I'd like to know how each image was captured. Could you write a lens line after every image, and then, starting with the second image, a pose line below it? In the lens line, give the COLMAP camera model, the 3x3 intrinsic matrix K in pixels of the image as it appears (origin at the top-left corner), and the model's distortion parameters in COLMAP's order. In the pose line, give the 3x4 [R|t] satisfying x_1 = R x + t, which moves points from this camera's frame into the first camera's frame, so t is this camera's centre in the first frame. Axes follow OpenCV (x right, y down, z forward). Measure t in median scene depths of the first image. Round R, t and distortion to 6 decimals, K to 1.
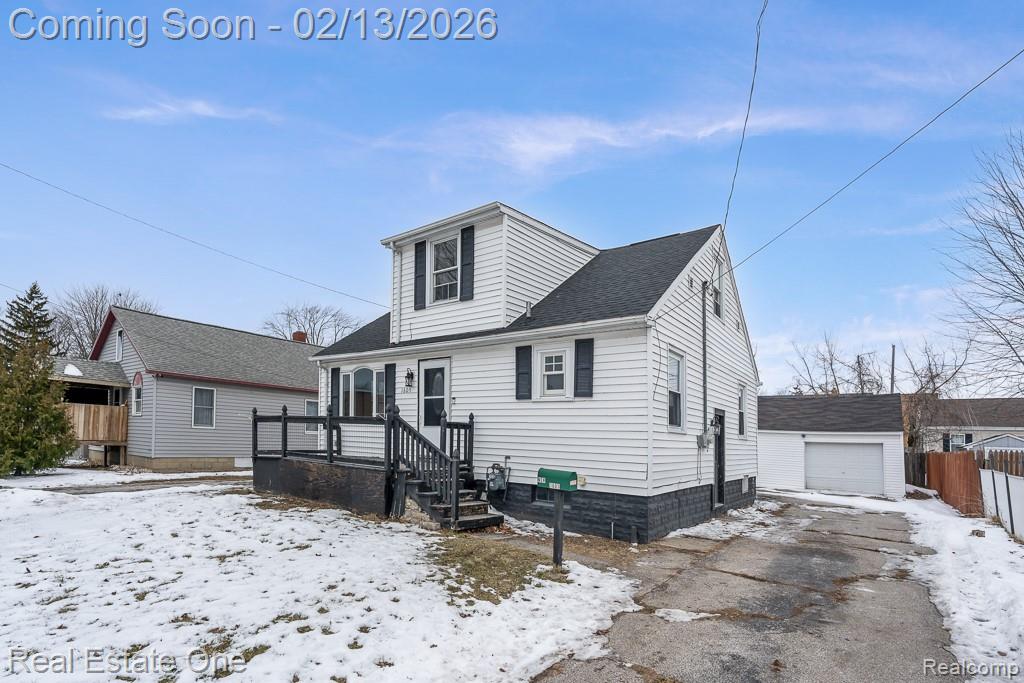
lens RADIAL K [[469.7, 0, 512.9], [0, 469.7, 343.1], [0, 0, 1]] dist [-0.001544, 0.000019]
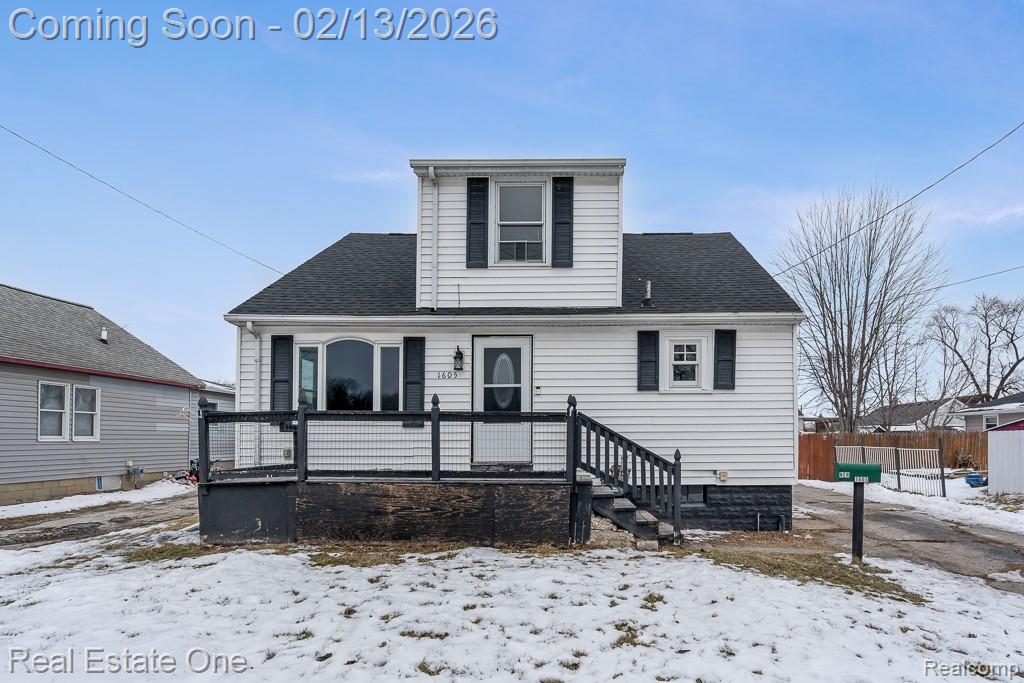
lens RADIAL K [[515.6, 0, 512.1], [0, 515.6, 339.9], [0, 0, 1]] dist [-0.013390, 0.002199]
pose [[0.818131, 0.070853, 0.570650, -0.731194], [-0.085515, 0.996336, -0.001106, 0.045898], [-0.568638, -0.047895, 0.821193, 0.344221]]
